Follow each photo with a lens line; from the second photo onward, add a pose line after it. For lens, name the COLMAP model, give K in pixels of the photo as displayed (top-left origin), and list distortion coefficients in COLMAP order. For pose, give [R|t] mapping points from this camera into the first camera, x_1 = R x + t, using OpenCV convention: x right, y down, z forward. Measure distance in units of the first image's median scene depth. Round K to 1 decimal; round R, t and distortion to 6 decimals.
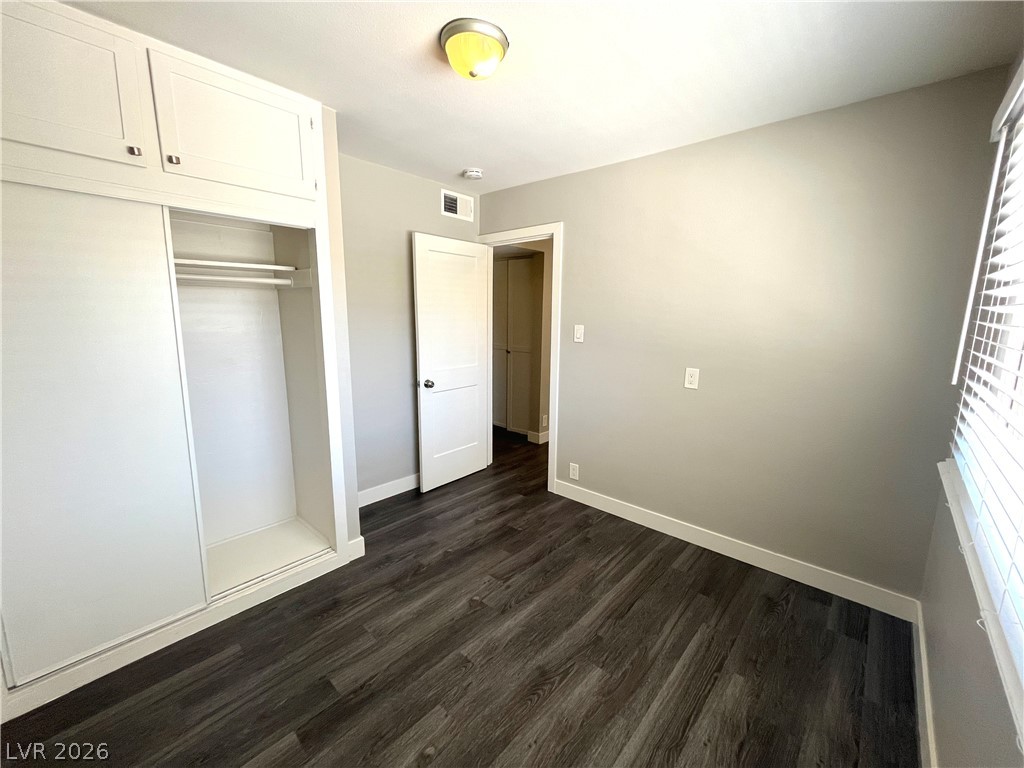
lens RADIAL K [[413.9, 0, 508.8], [0, 413.9, 384.6], [0, 0, 1]] dist [-0.001795, -0.000086]
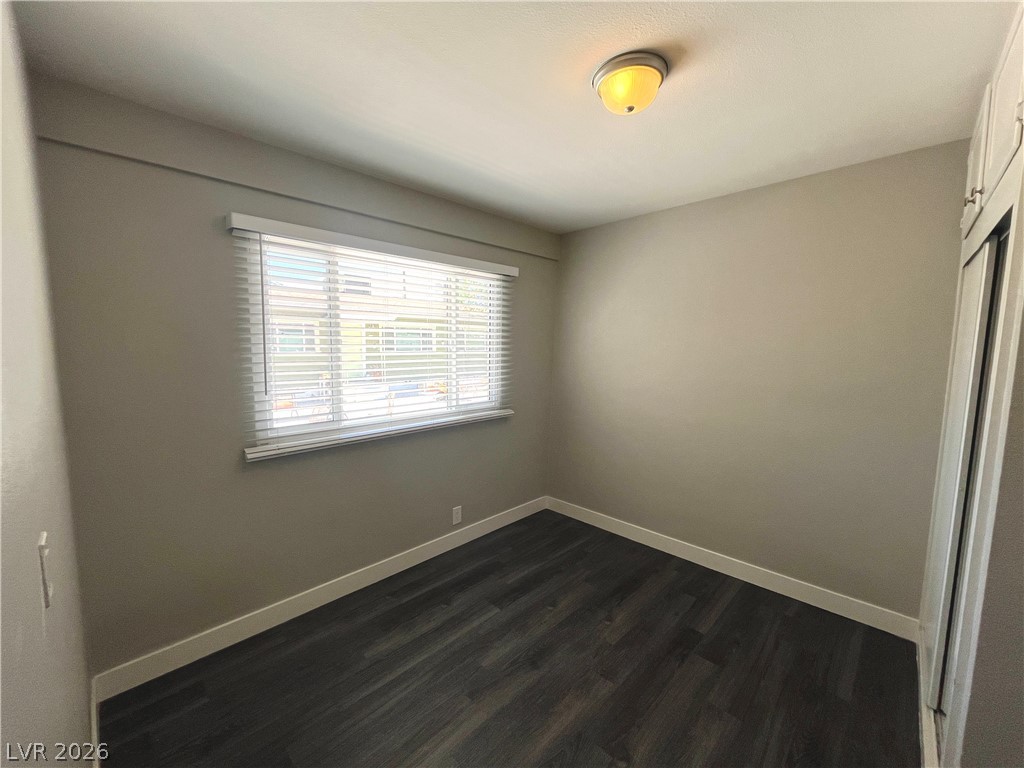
lens RADIAL K [[413.9, 0, 508.8], [0, 413.9, 384.6], [0, 0, 1]] dist [-0.001795, -0.000086]
pose [[-0.999185, -0.022575, 0.033448, 0.133531], [-0.012489, 0.961180, 0.275638, -0.372591], [-0.038372, 0.274996, -0.960679, 1.939706]]
